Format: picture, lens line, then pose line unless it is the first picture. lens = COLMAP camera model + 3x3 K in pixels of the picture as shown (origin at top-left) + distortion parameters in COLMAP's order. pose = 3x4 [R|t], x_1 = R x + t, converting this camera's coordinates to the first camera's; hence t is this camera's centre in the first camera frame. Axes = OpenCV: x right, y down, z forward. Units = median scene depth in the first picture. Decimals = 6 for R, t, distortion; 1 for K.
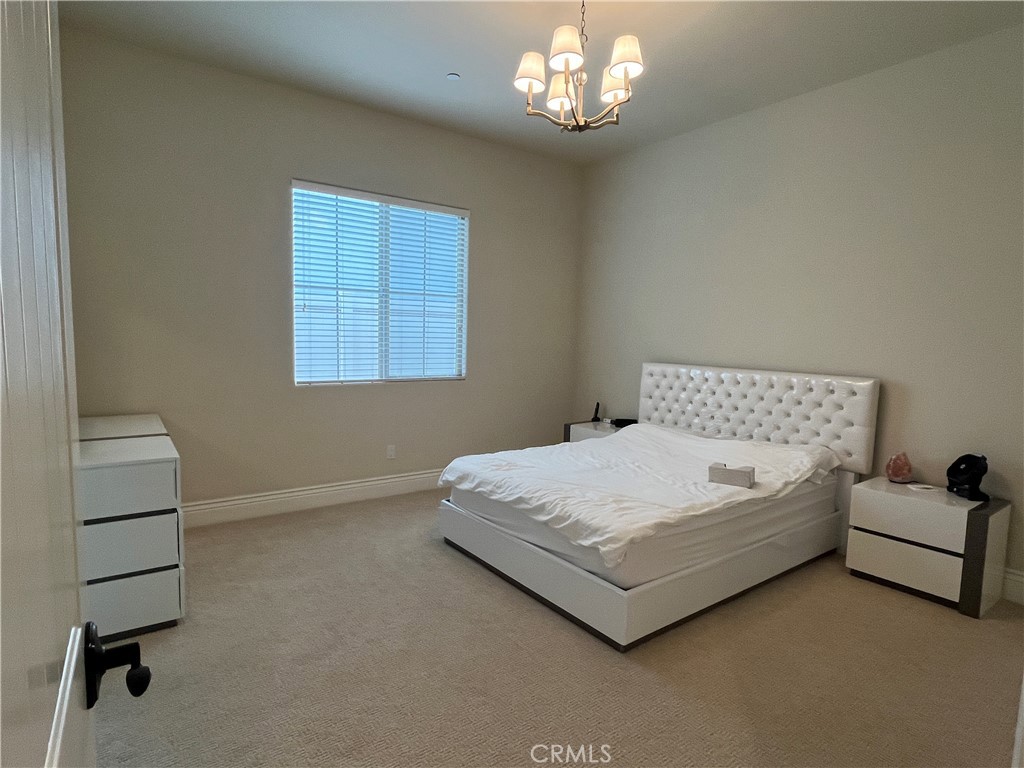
lens RADIAL K [[549.1, 0, 506.0], [0, 549.1, 387.8], [0, 0, 1]] dist [-0.003937, 0.000023]
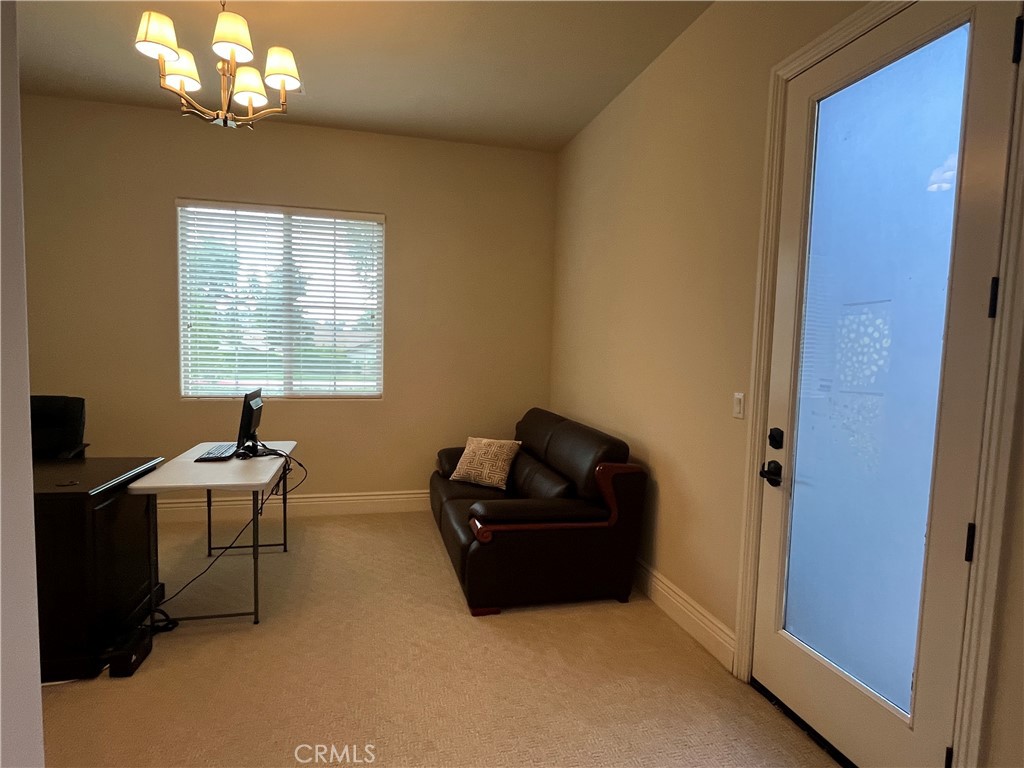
lens RADIAL K [[549.1, 0, 506.0], [0, 549.1, 387.8], [0, 0, 1]] dist [-0.003937, 0.000023]
pose [[0.937015, 0.015849, -0.348928, 0.490800], [-0.032358, 0.998613, -0.041536, -0.000754], [0.347786, 0.050211, 0.936228, 0.235189]]
